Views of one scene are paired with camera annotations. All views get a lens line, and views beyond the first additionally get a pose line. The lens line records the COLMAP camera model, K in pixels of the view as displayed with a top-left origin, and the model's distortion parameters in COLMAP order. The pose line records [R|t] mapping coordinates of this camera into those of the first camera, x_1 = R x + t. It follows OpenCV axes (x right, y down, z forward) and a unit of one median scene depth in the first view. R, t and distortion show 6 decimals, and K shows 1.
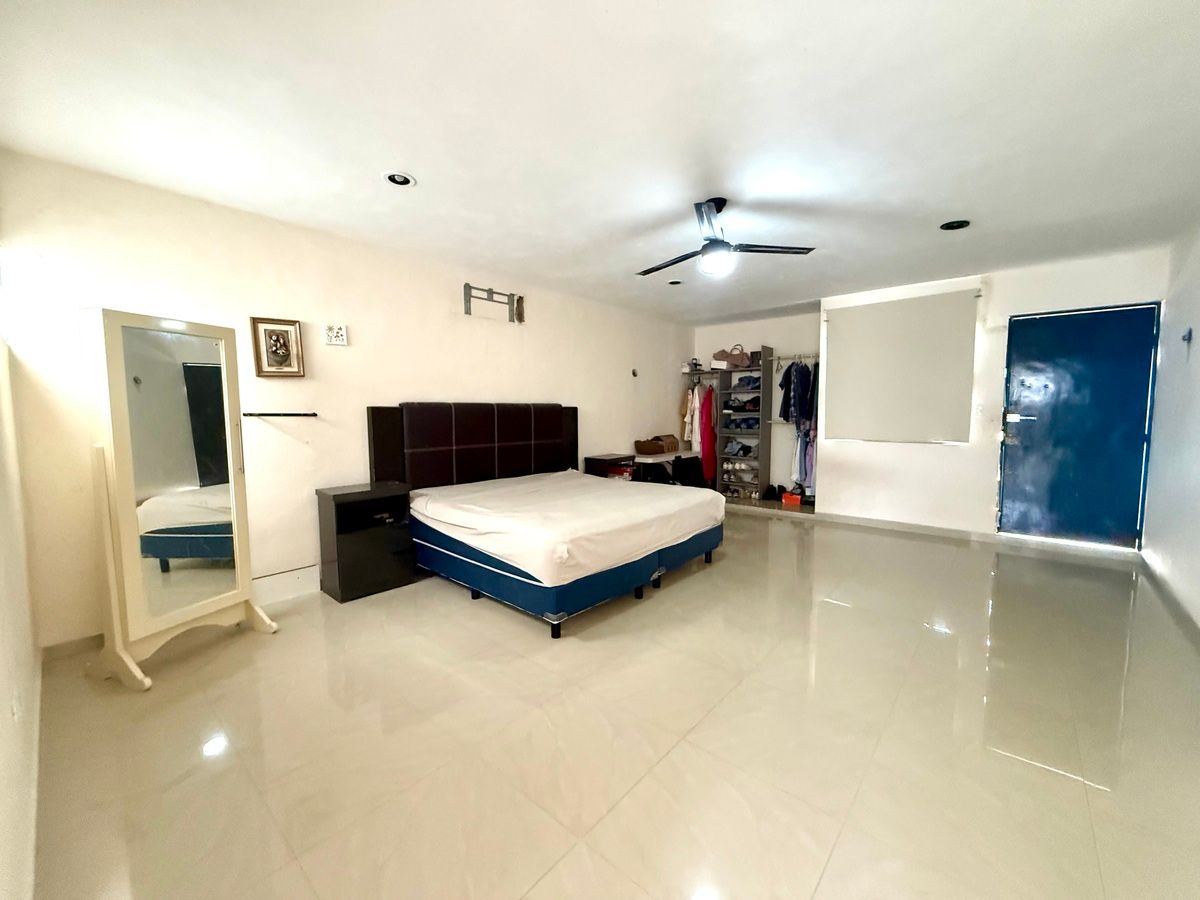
lens RADIAL K [[482.7, 0, 604.0], [0, 482.7, 450.7], [0, 0, 1]] dist [0.000491, 0.000754]
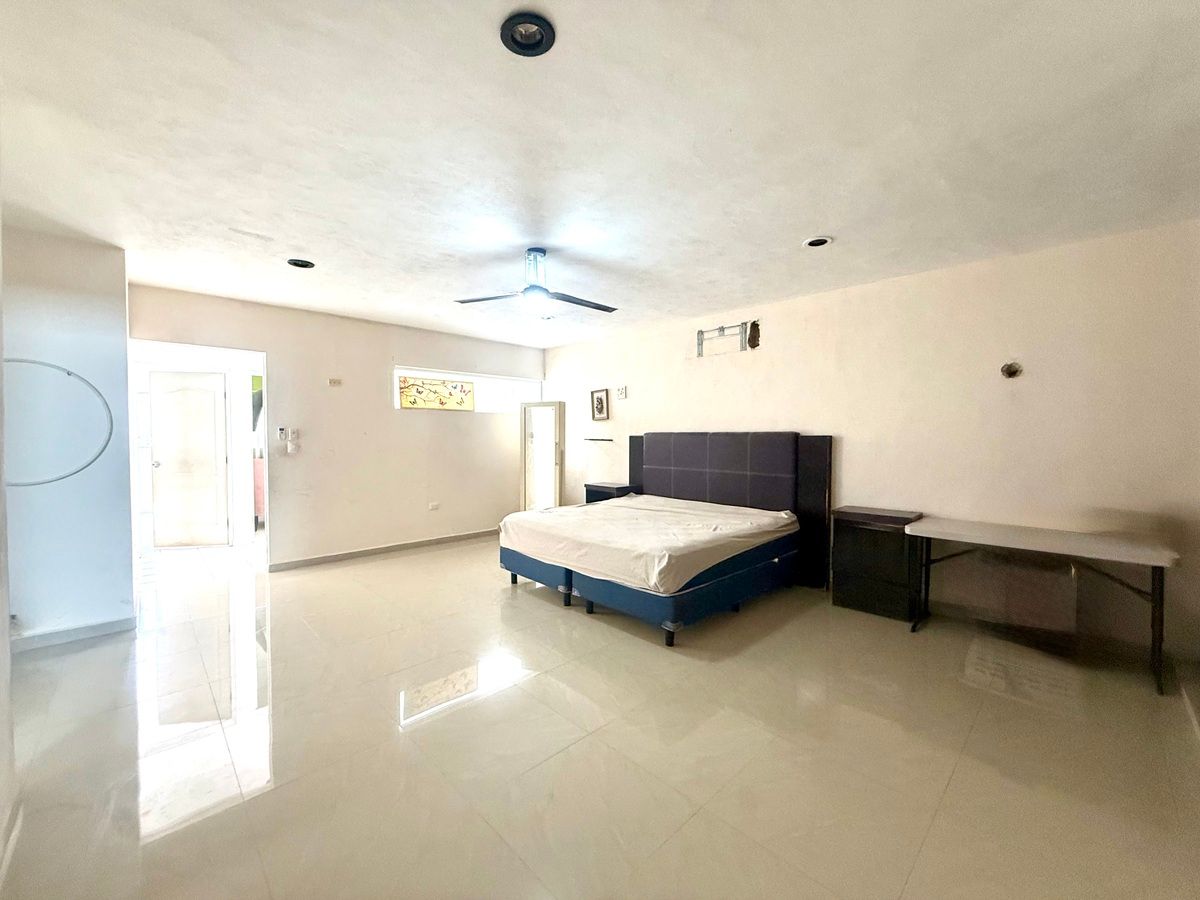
lens RADIAL K [[482.7, 0, 603.4], [0, 482.7, 450.1], [0, 0, 1]] dist [0.000491, 0.000754]
pose [[-0.074143, 0.036936, -0.996563, 0.920947], [-0.079587, 0.995907, 0.042833, -0.089712], [0.994067, 0.082489, -0.070900, 0.884594]]
